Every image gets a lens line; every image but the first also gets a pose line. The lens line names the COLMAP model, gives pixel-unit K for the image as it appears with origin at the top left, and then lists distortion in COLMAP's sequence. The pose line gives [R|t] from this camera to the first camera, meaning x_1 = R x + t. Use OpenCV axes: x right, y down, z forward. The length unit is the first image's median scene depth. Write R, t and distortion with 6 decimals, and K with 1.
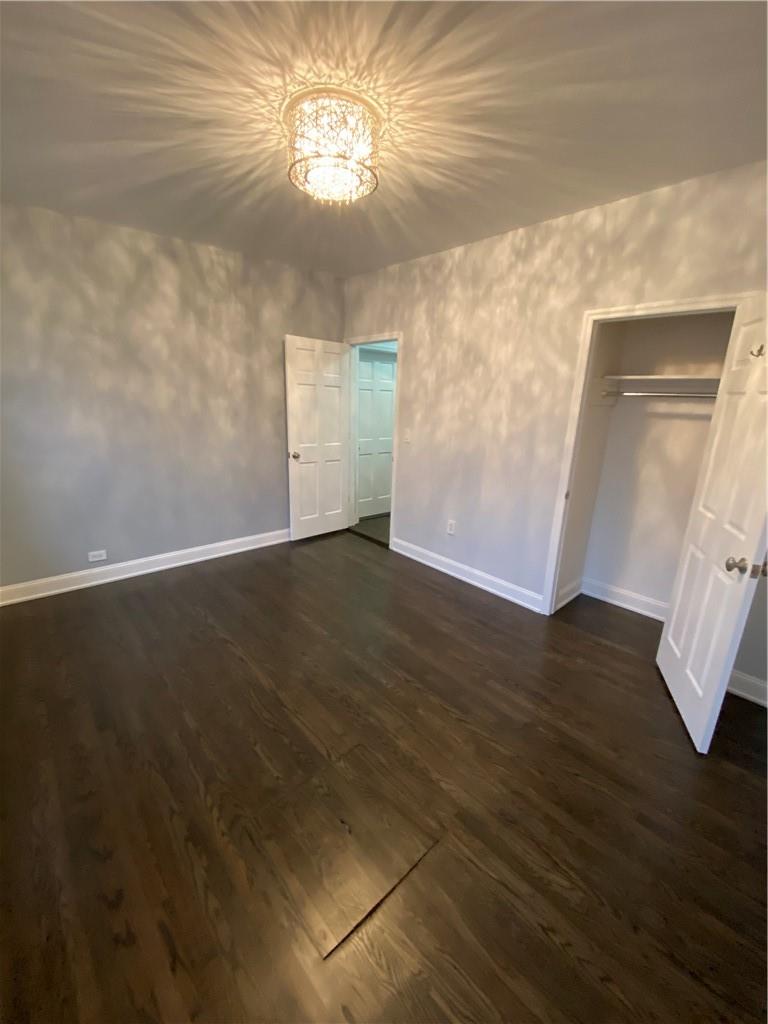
lens RADIAL K [[410.7, 0, 383.8], [0, 410.7, 517.3], [0, 0, 1]] dist [0.003027, -0.017747]
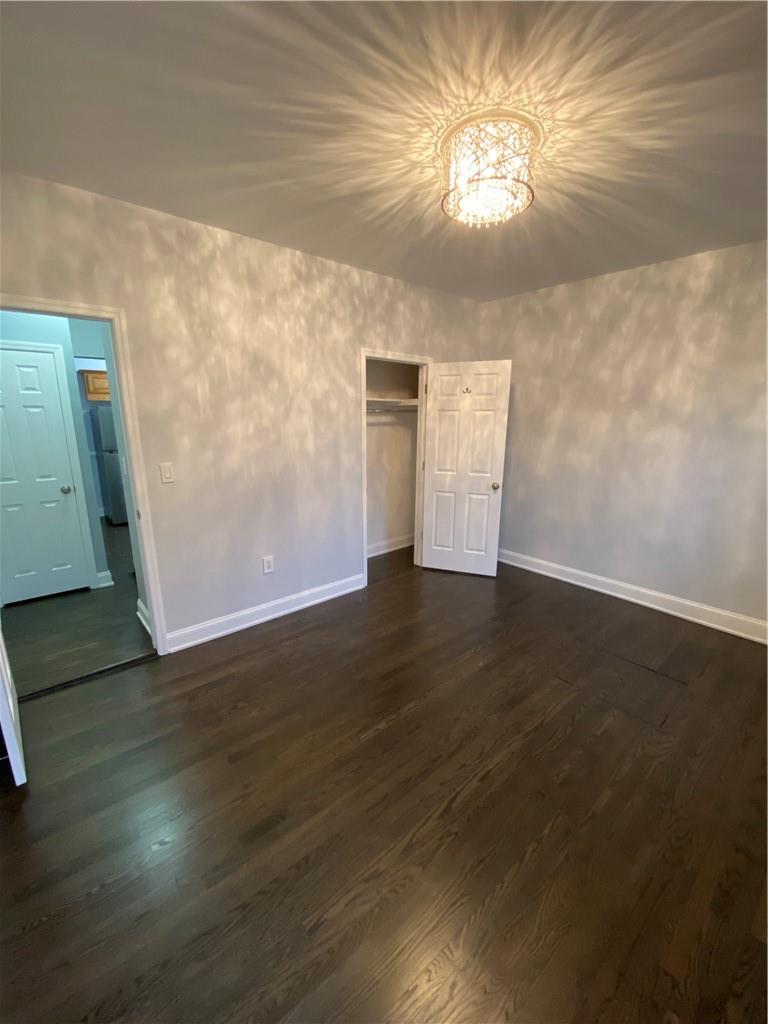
lens RADIAL K [[410.7, 0, 383.8], [0, 410.7, 517.3], [0, 0, 1]] dist [0.003027, -0.017747]
pose [[0.021246, -0.261434, 0.964988, -0.802612], [0.273197, 0.929988, 0.245937, -0.269221], [-0.961723, 0.258407, 0.091182, 0.843154]]
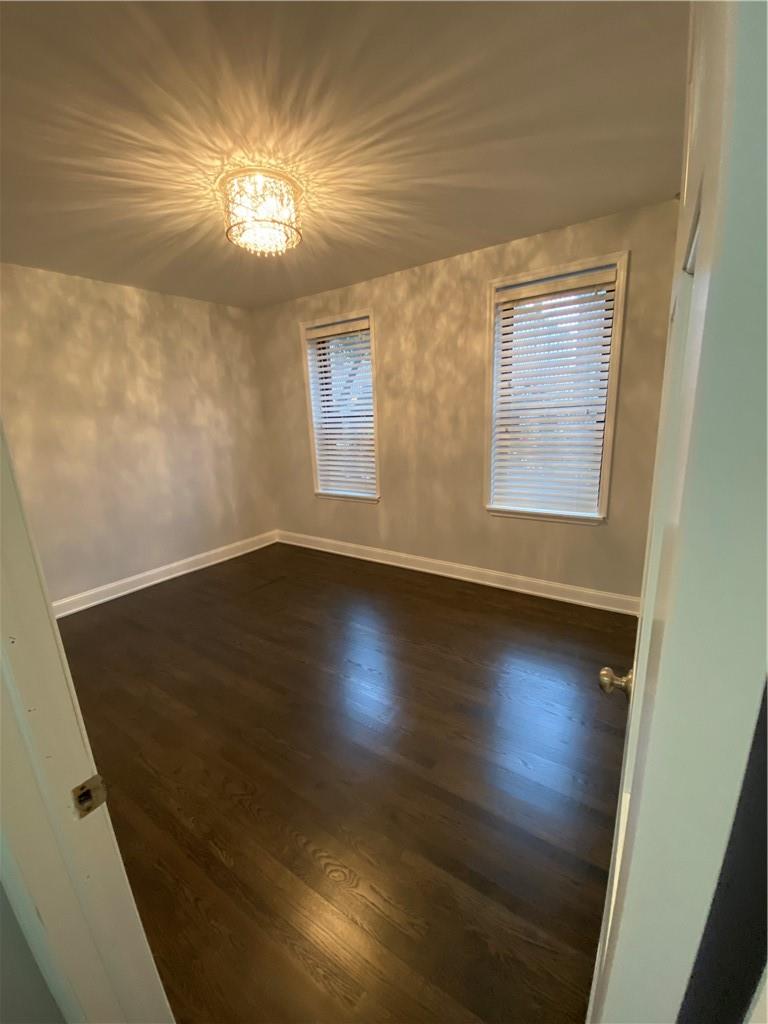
lens RADIAL K [[410.7, 0, 383.8], [0, 410.7, 517.3], [0, 0, 1]] dist [0.003027, -0.017747]
pose [[-0.970664, 0.071891, -0.229440, -0.079753], [-0.051081, 0.870813, 0.488954, -0.448482], [0.234951, 0.486330, -0.841595, 1.571213]]
